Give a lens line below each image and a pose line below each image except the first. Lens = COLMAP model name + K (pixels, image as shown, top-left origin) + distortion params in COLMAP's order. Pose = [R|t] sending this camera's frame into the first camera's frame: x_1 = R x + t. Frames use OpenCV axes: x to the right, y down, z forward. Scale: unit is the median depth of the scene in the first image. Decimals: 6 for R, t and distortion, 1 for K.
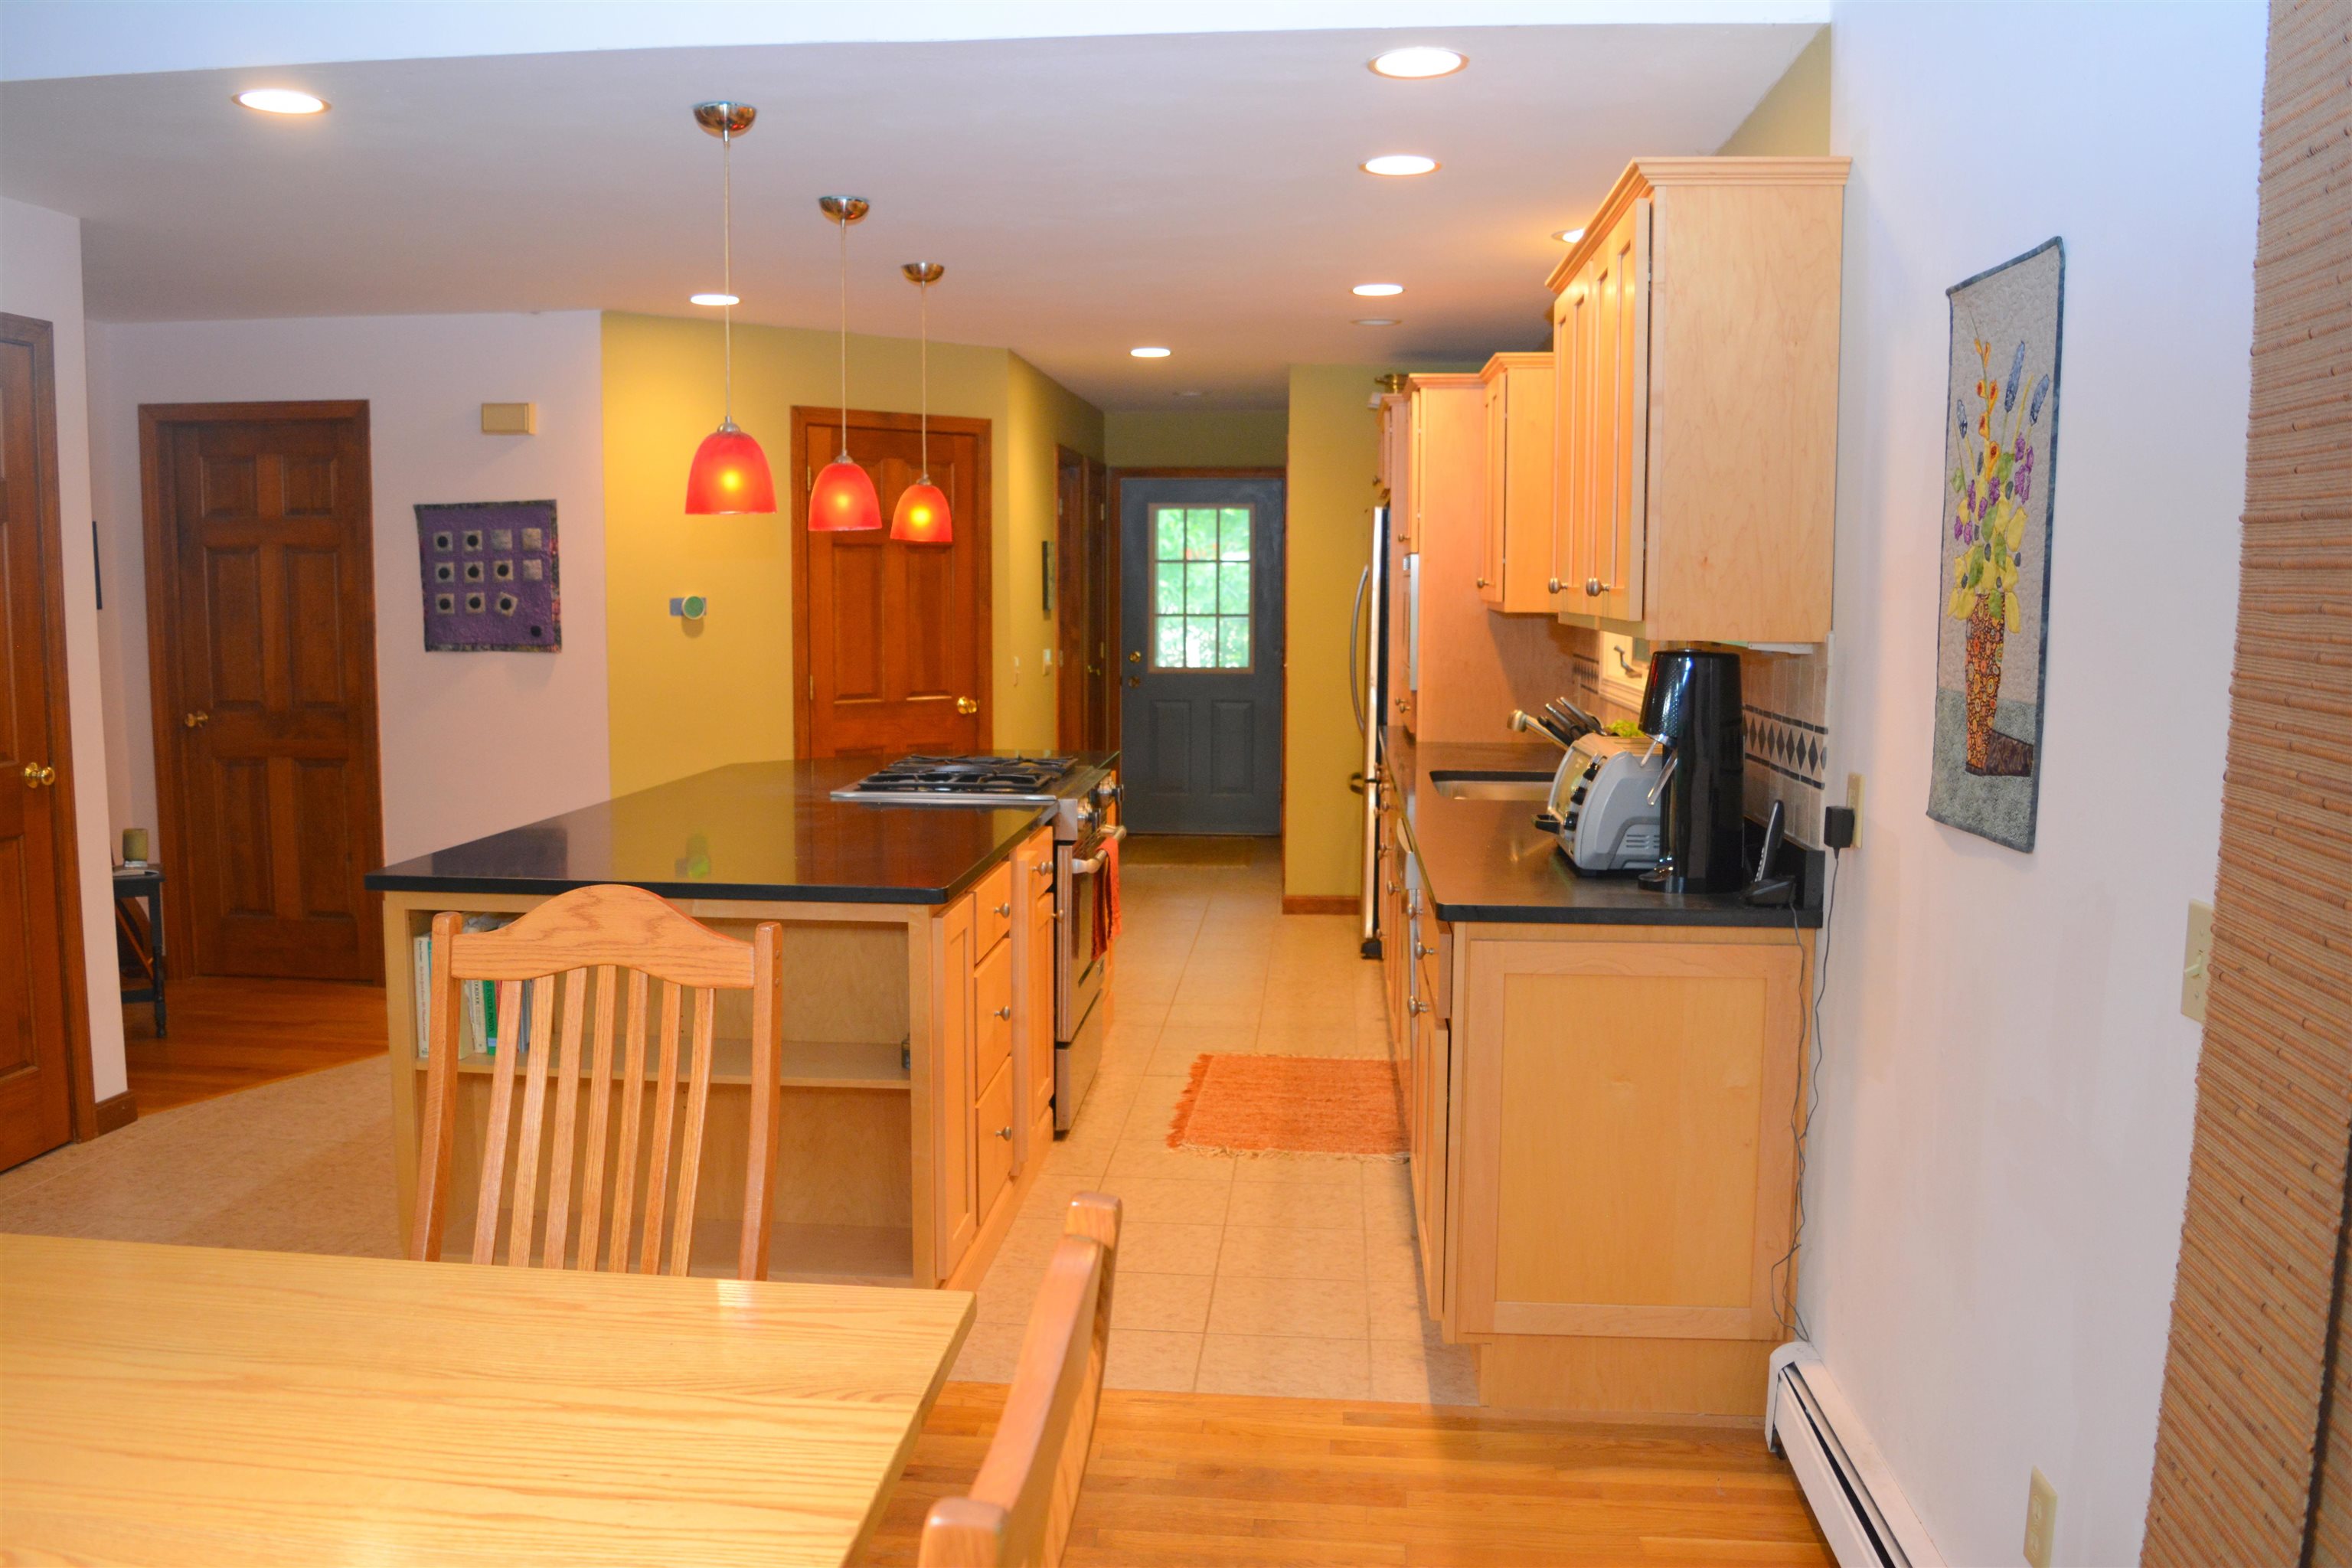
lens RADIAL K [[1843.8, 0, 1160.8], [0, 1843.8, 776.2], [0, 0, 1]] dist [-0.095576, 0.023745]
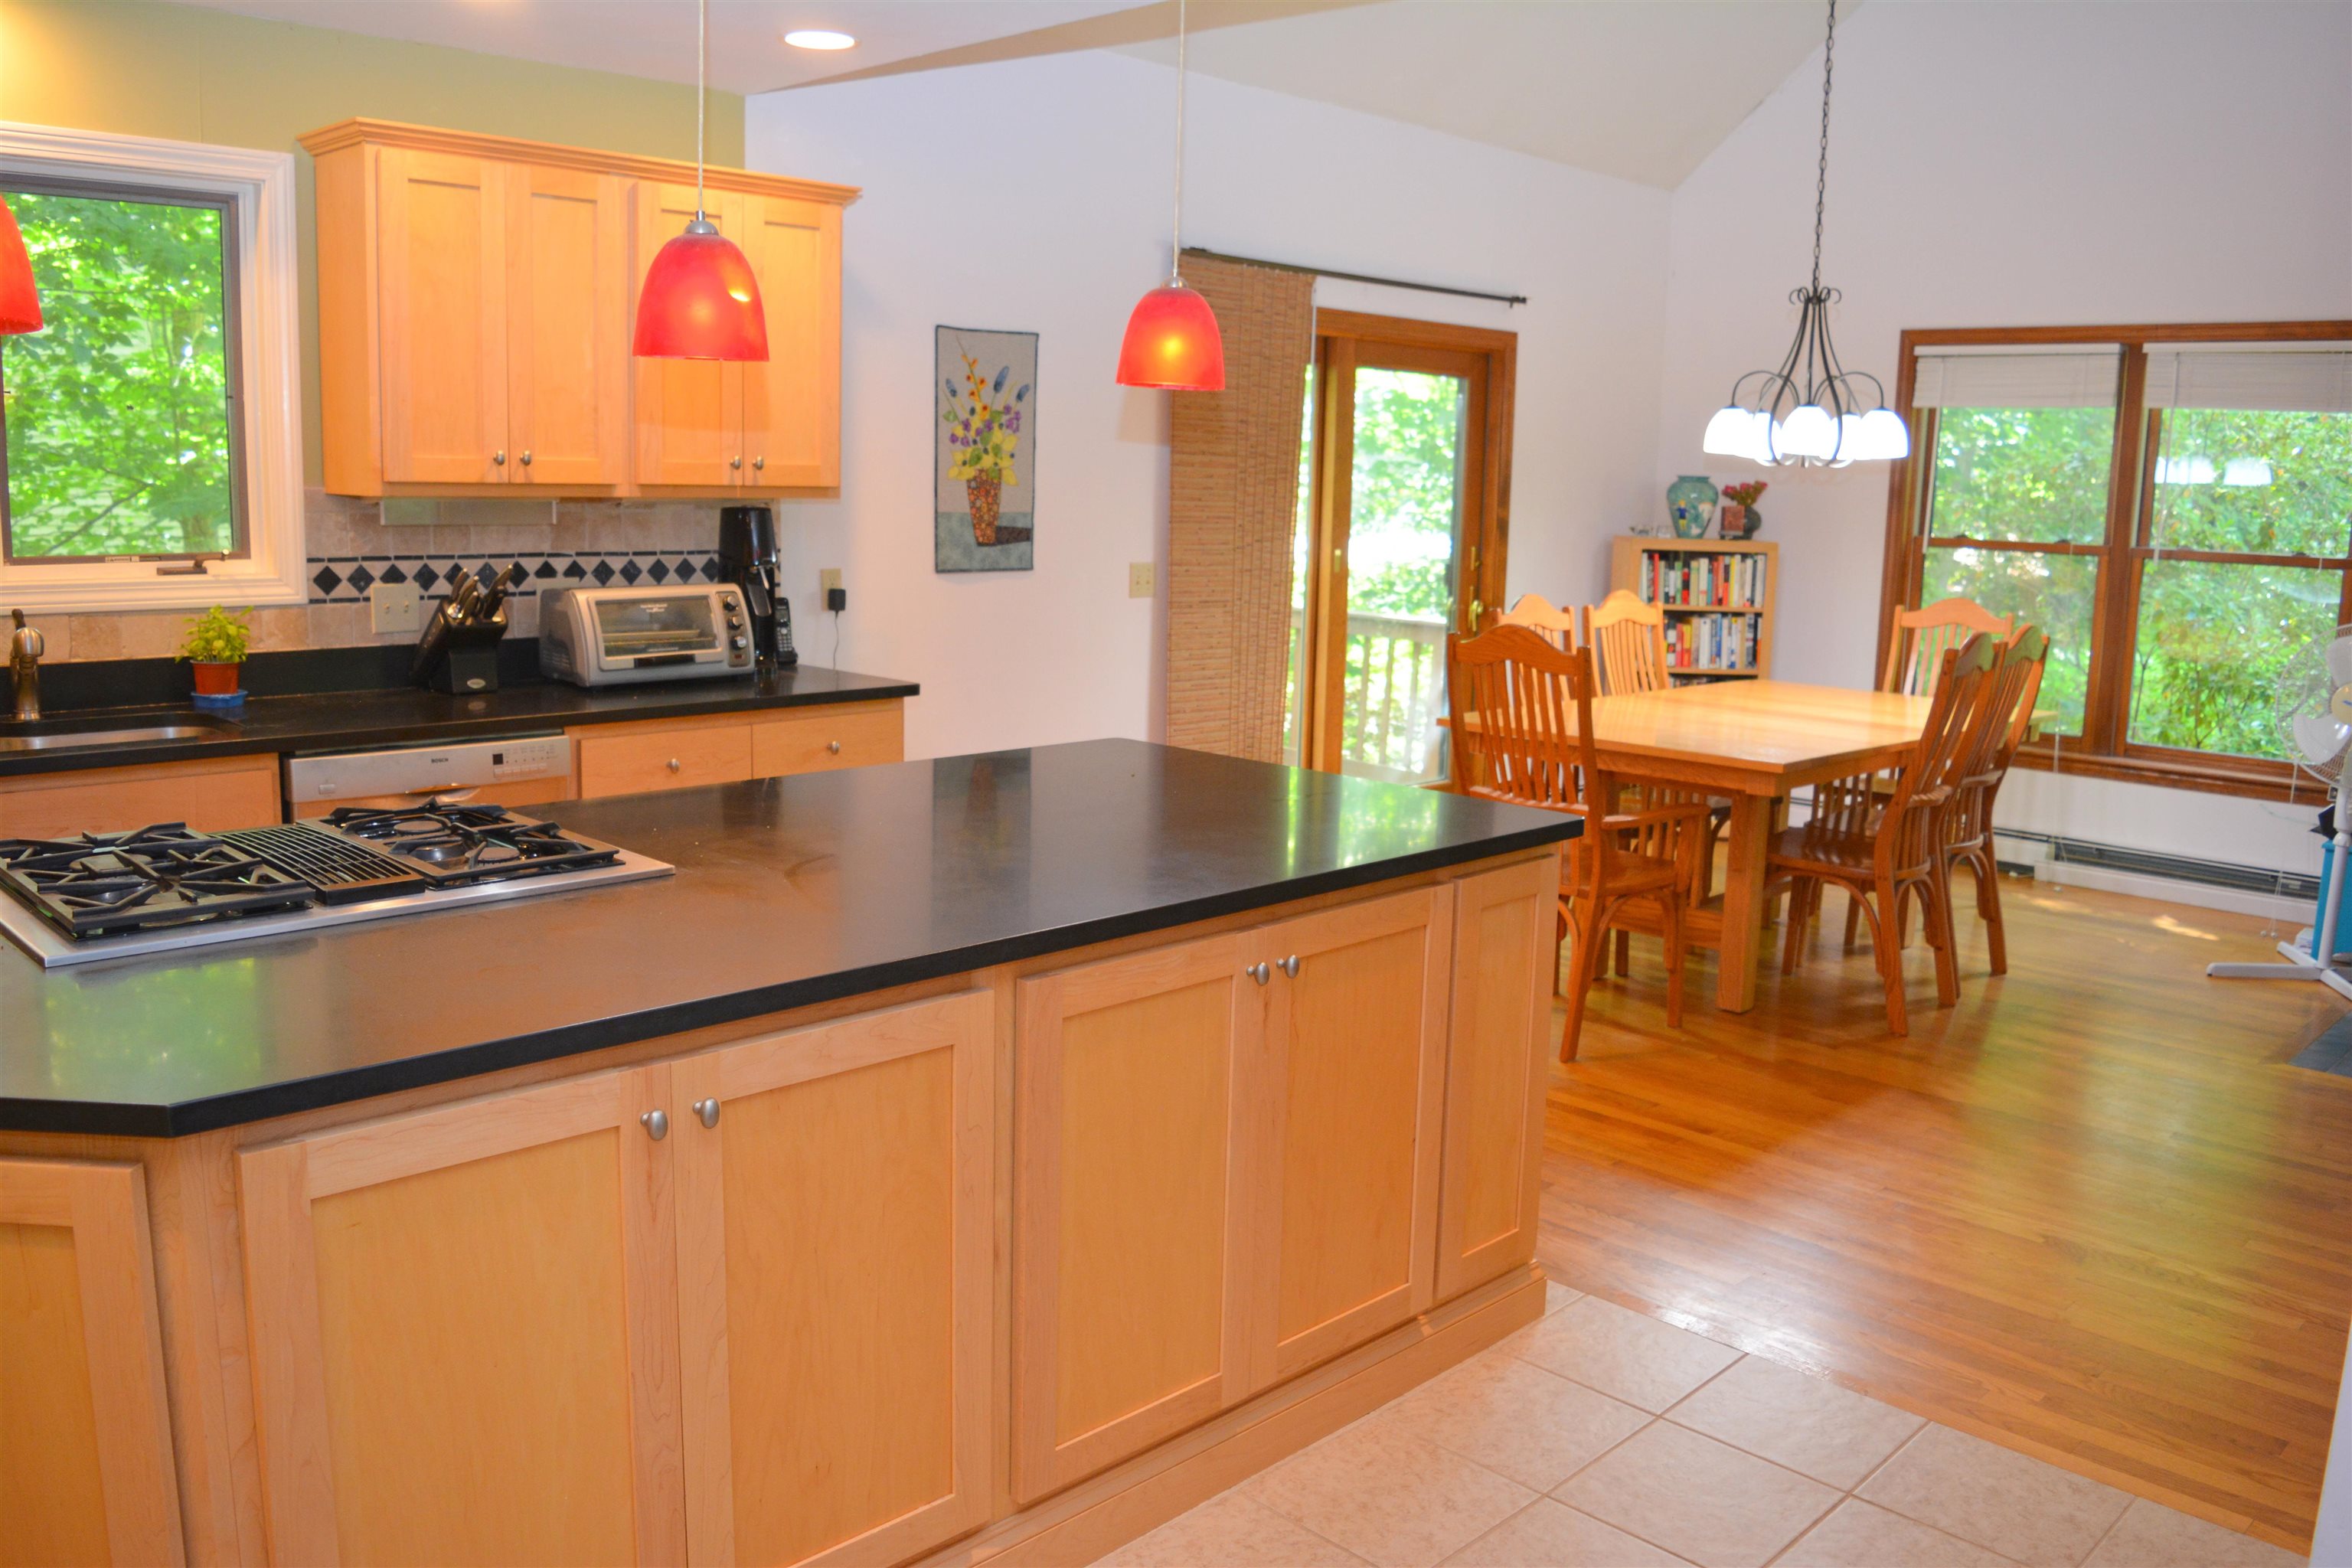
lens RADIAL K [[1843.8, 0, 1161.1], [0, 1843.8, 767.5], [0, 0, 1]] dist [-0.095576, 0.023745]
pose [[-0.766277, -0.124620, 0.630309, -0.457317], [0.038718, 0.970271, 0.238905, -0.102951], [-0.641343, 0.207471, -0.738671, 0.970569]]
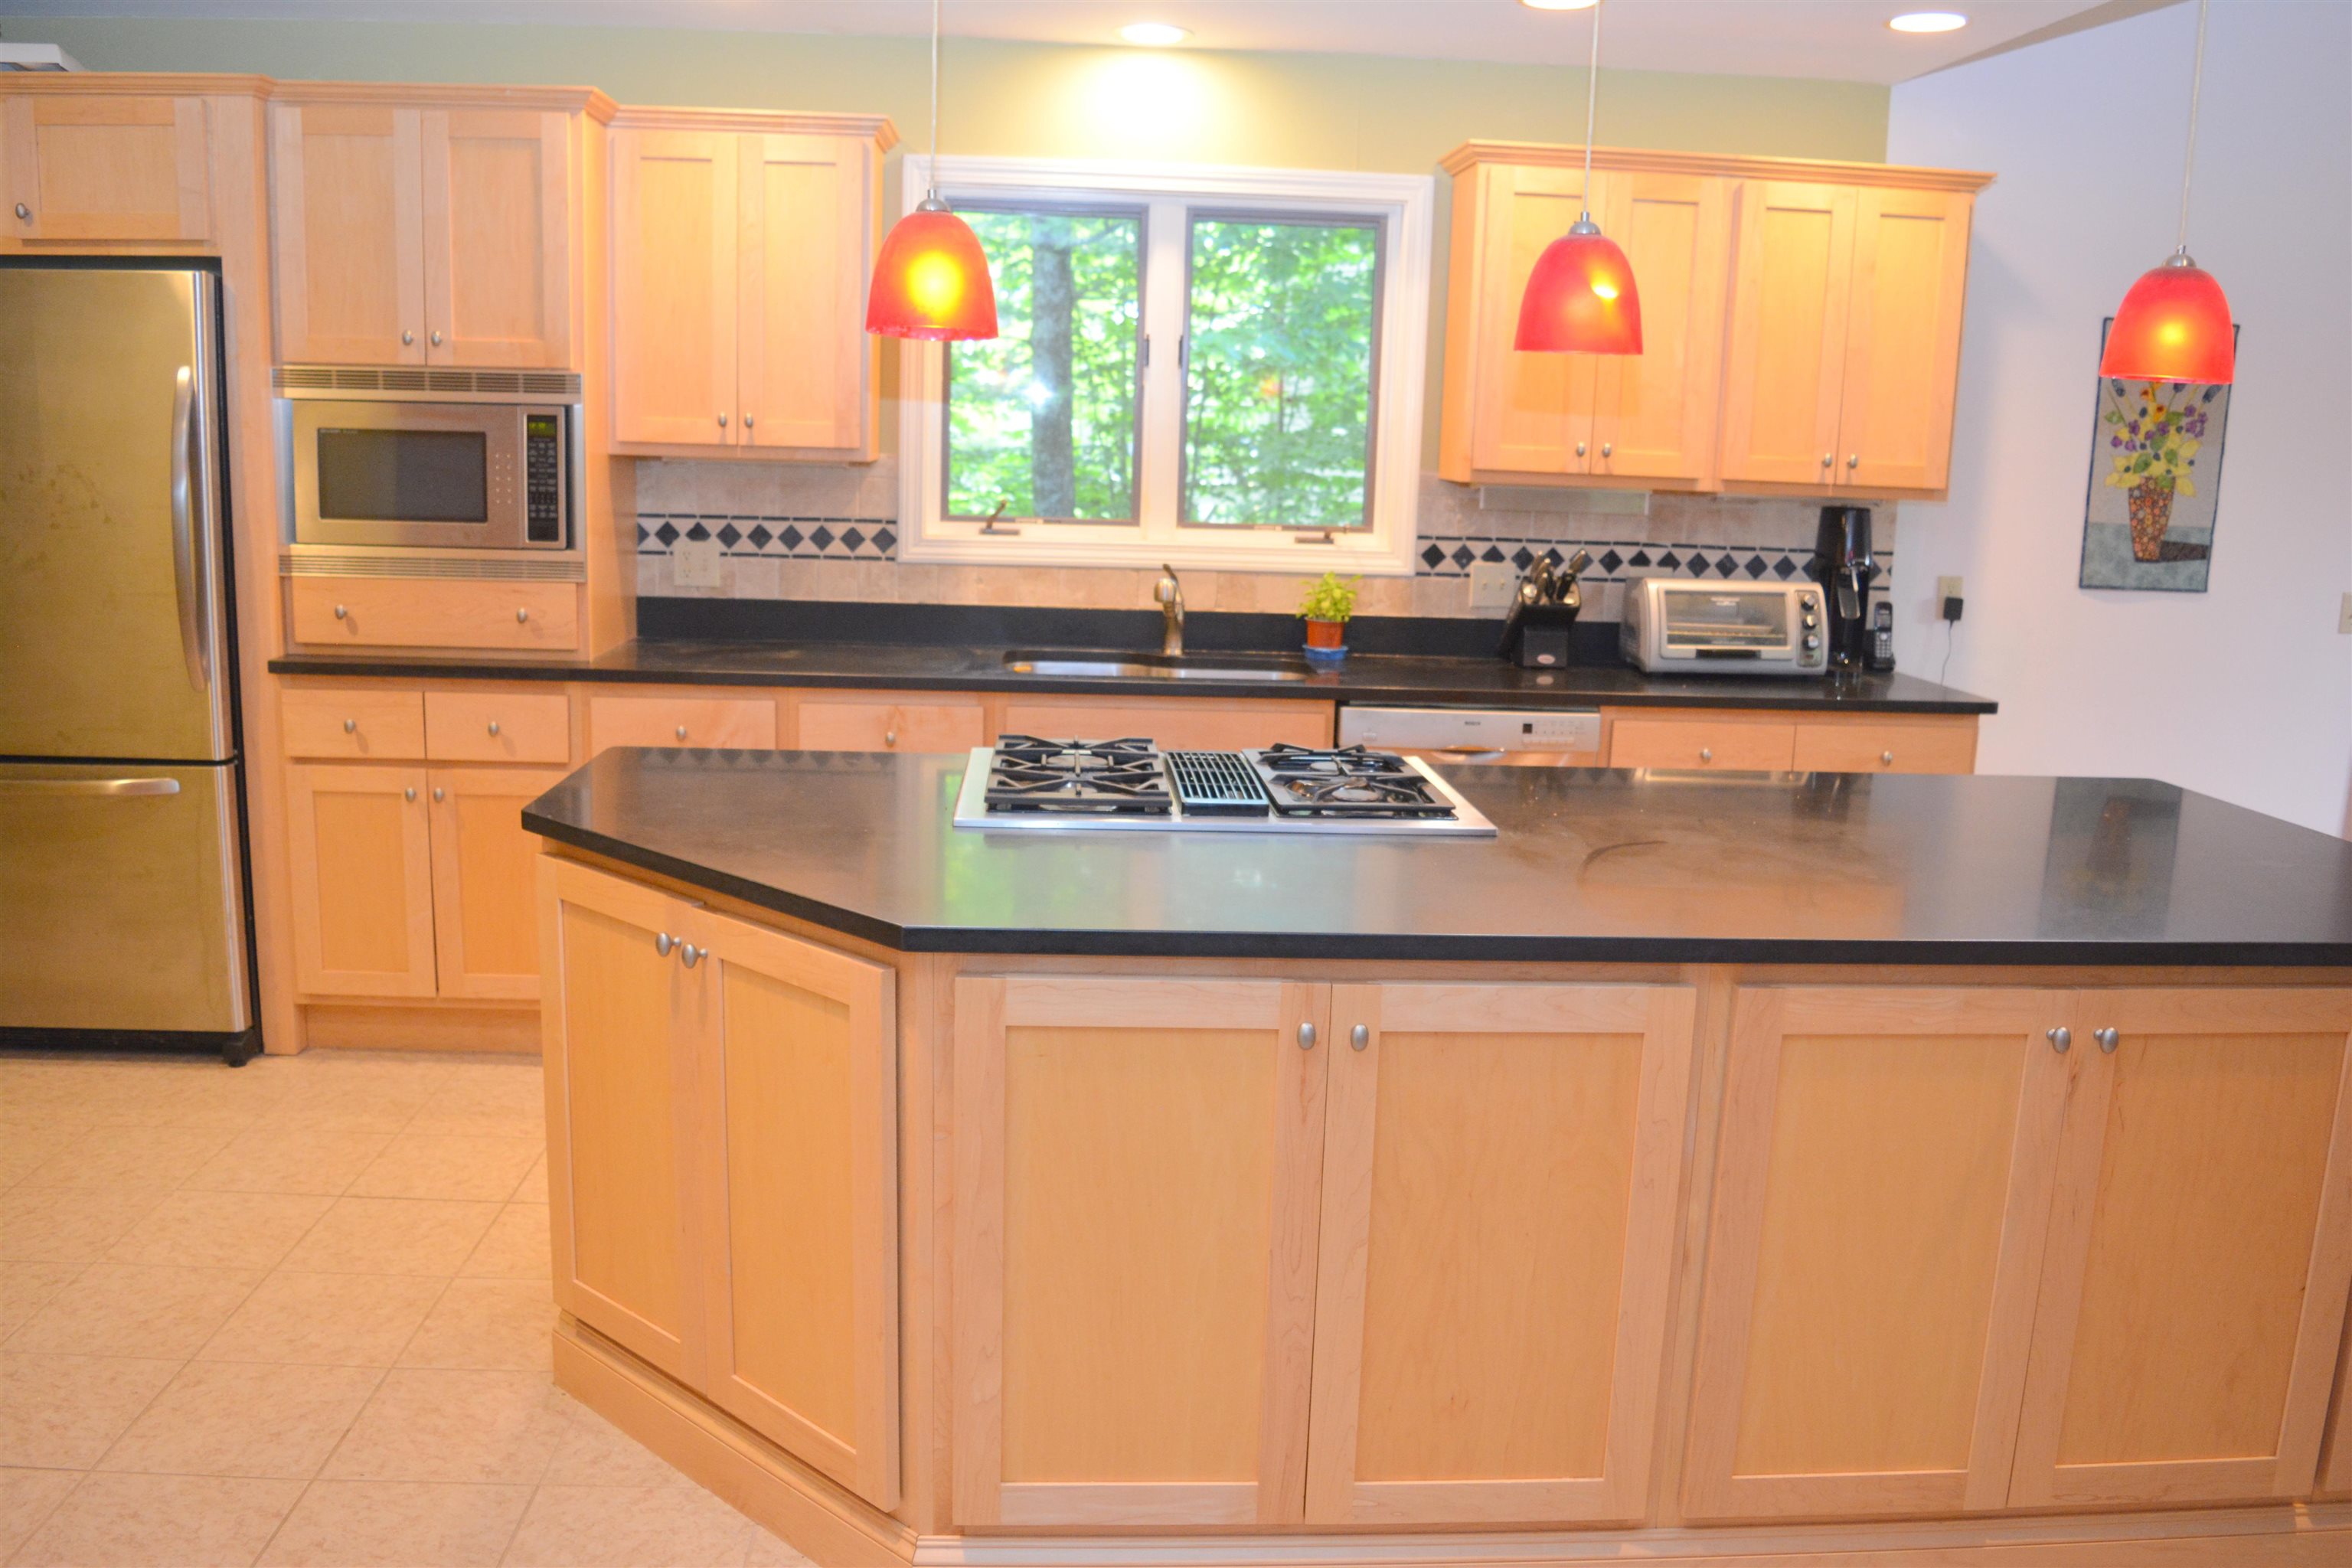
lens RADIAL K [[1843.8, 0, 1161.8], [0, 1843.8, 766.7], [0, 0, 1]] dist [-0.095576, 0.023745]
pose [[-0.148628, -0.183962, 0.971632, -0.526925], [0.071606, 0.977963, 0.196114, -0.094562], [-0.986297, 0.098723, -0.132180, 0.882582]]
